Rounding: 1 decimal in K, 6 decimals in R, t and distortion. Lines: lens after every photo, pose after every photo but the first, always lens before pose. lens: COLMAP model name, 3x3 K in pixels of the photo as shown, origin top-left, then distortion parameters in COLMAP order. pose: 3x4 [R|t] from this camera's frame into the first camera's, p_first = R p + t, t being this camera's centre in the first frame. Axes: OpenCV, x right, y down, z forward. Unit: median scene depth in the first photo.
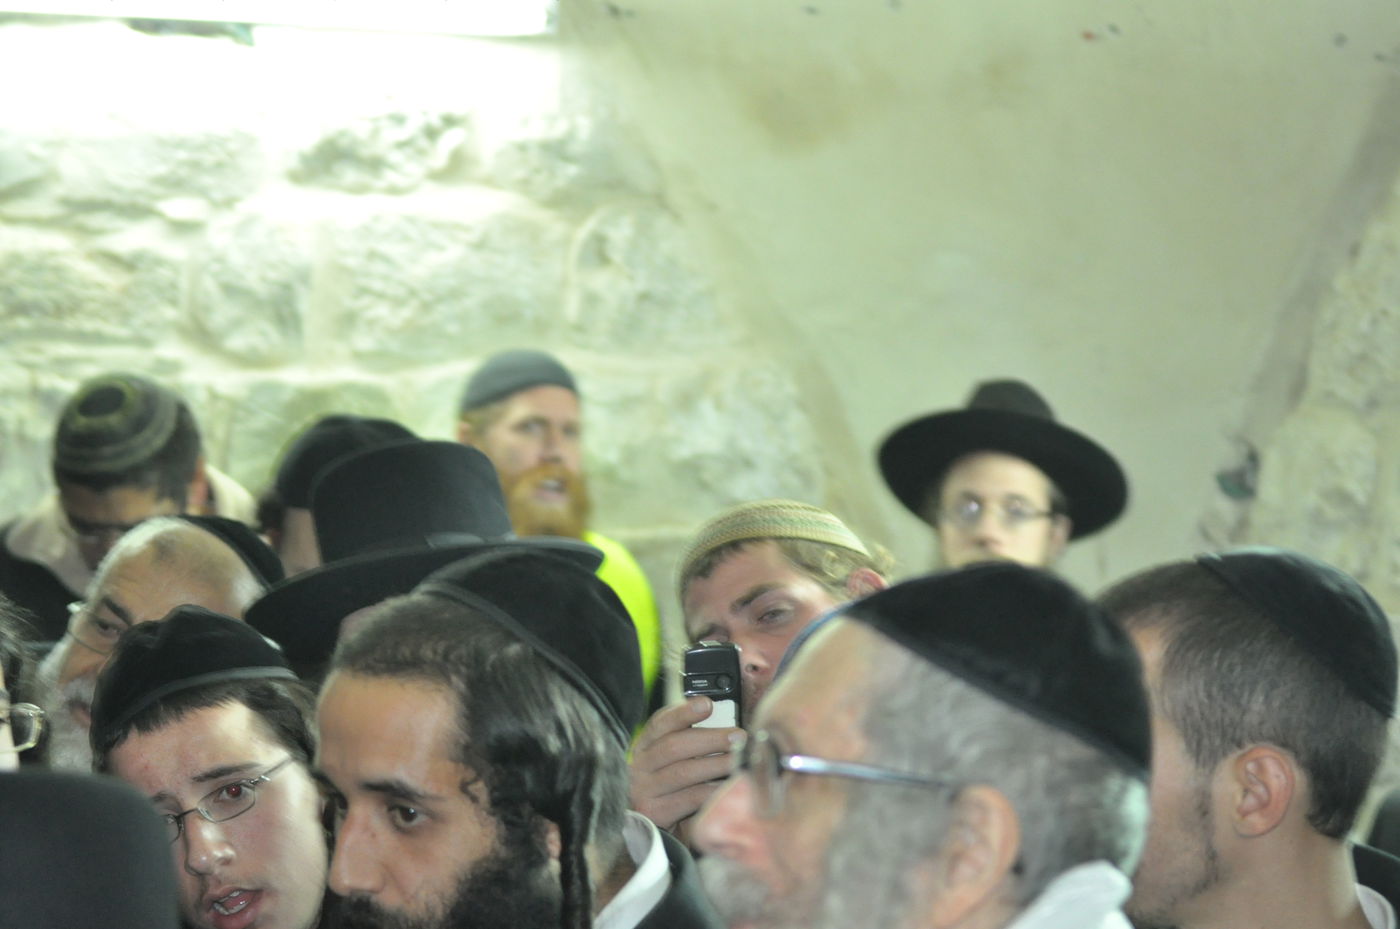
lens RADIAL K [[3009.5, 0, 727.4], [0, 3009.5, 467.7], [0, 0, 1]] dist [0.196676, 0.000000]
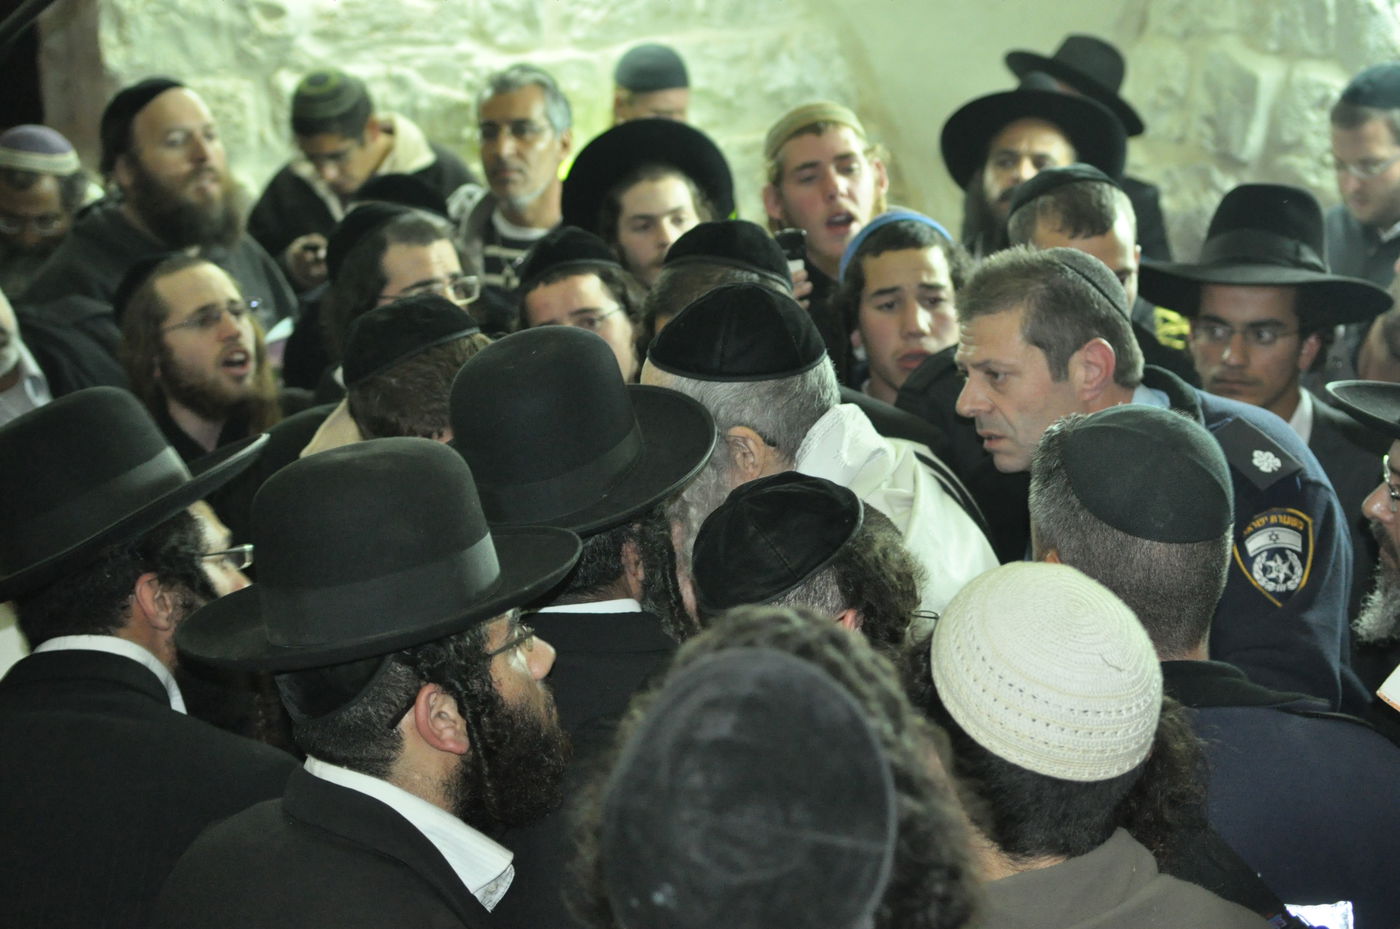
lens RADIAL K [[2168.5, 0, 726.9], [0, 2168.5, 511.9], [0, 0, 1]] dist [0.206696, 0.000000]
pose [[0.997972, -0.062634, -0.011373, -0.041929], [0.063605, 0.973830, 0.218195, -0.043528], [-0.002591, -0.218475, 0.975839, -0.236923]]
